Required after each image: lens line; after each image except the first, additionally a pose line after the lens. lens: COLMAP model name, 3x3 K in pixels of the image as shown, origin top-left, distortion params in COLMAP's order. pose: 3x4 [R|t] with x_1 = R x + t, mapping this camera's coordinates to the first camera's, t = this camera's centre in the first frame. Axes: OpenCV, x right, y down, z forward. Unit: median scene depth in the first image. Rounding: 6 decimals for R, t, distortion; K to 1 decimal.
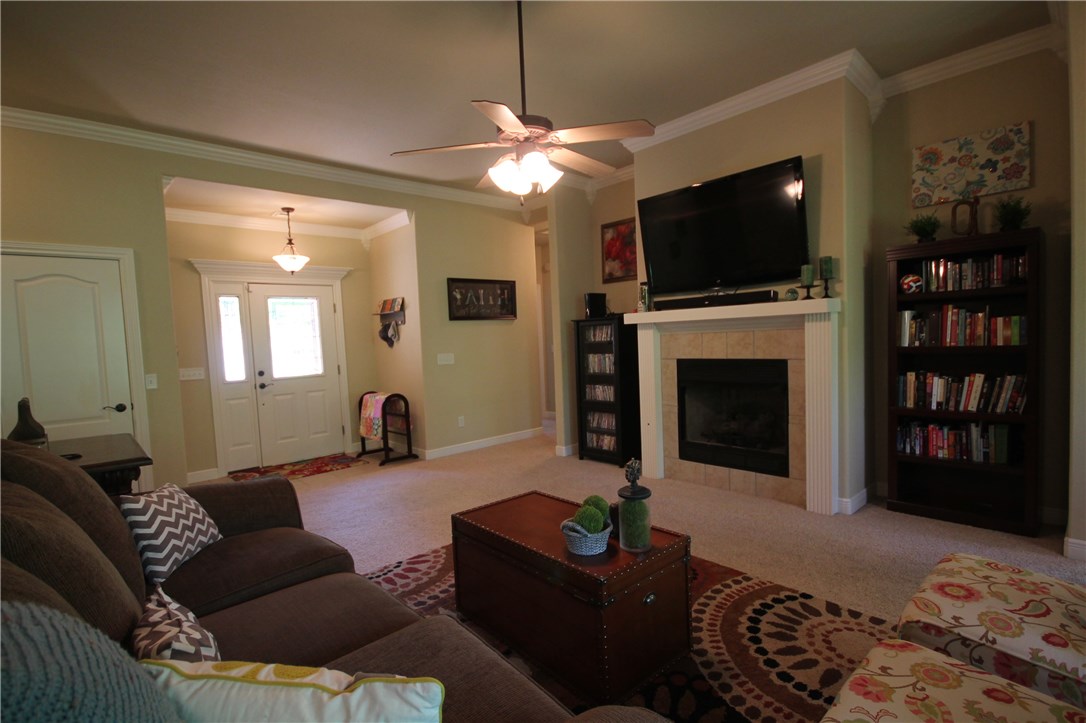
lens RADIAL K [[512.0, 0, 542.1], [0, 512.0, 365.9], [0, 0, 1]] dist [-0.003825, -0.000617]
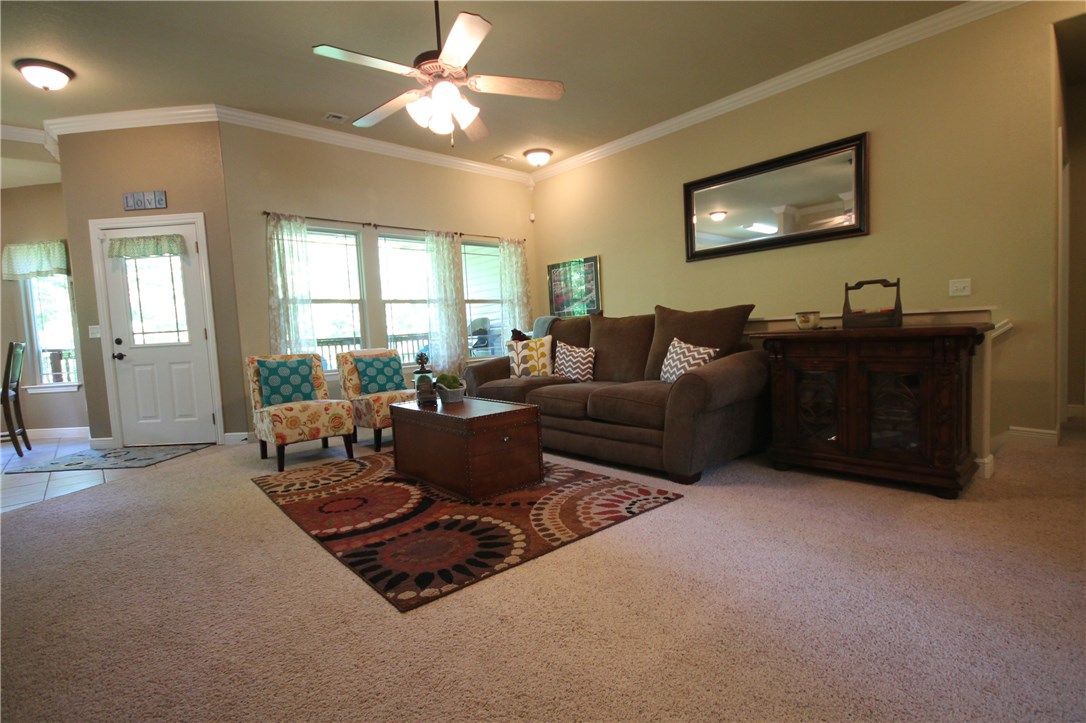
lens RADIAL K [[519.9, 0, 532.4], [0, 519.9, 362.5], [0, 0, 1]] dist [0.012311, 0.000218]
pose [[-0.995281, 0.093041, 0.027549, -0.132000], [0.095536, 0.989288, 0.110376, 0.026309], [-0.016984, 0.112487, -0.993508, 1.458094]]
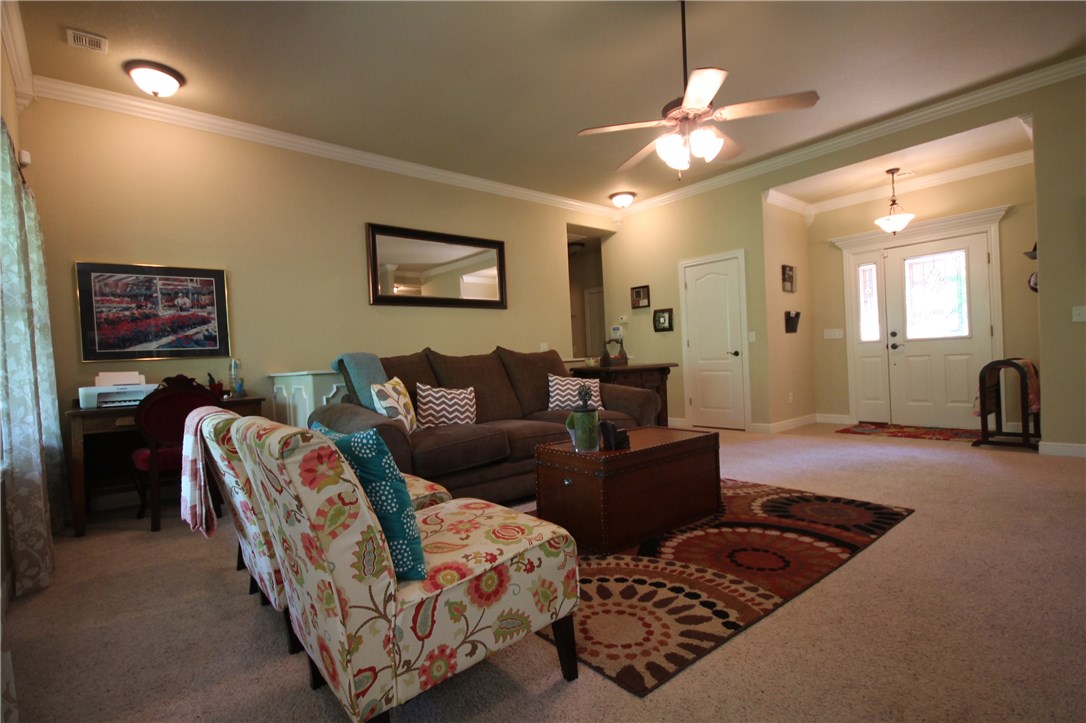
lens RADIAL K [[512.0, 0, 542.1], [0, 512.0, 365.9], [0, 0, 1]] dist [-0.003825, -0.000617]
pose [[-0.032163, 0.061397, -0.997595, 0.785977], [-0.003477, 0.998099, 0.061540, 0.026749], [0.999477, 0.005448, -0.031888, 0.485164]]
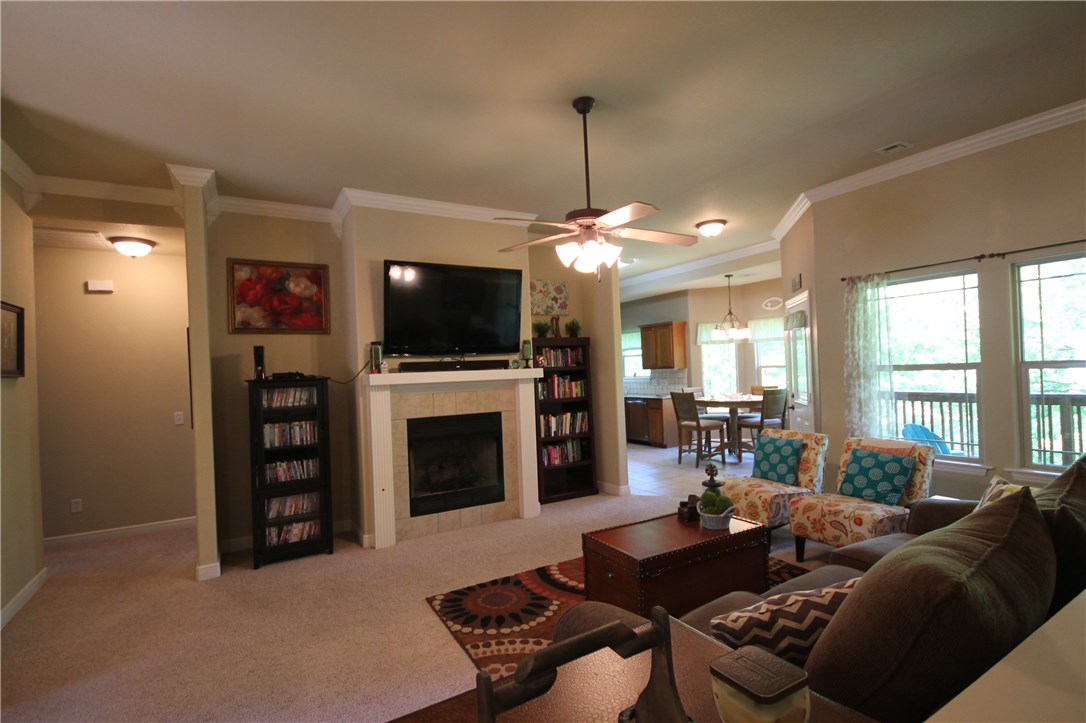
lens RADIAL K [[512.0, 0, 542.1], [0, 512.0, 365.9], [0, 0, 1]] dist [-0.003825, -0.000617]
pose [[0.213264, 0.043089, 0.976044, -0.817698], [0.083380, 0.994579, -0.062126, -0.039175], [-0.973430, 0.094632, 0.208515, 0.603231]]
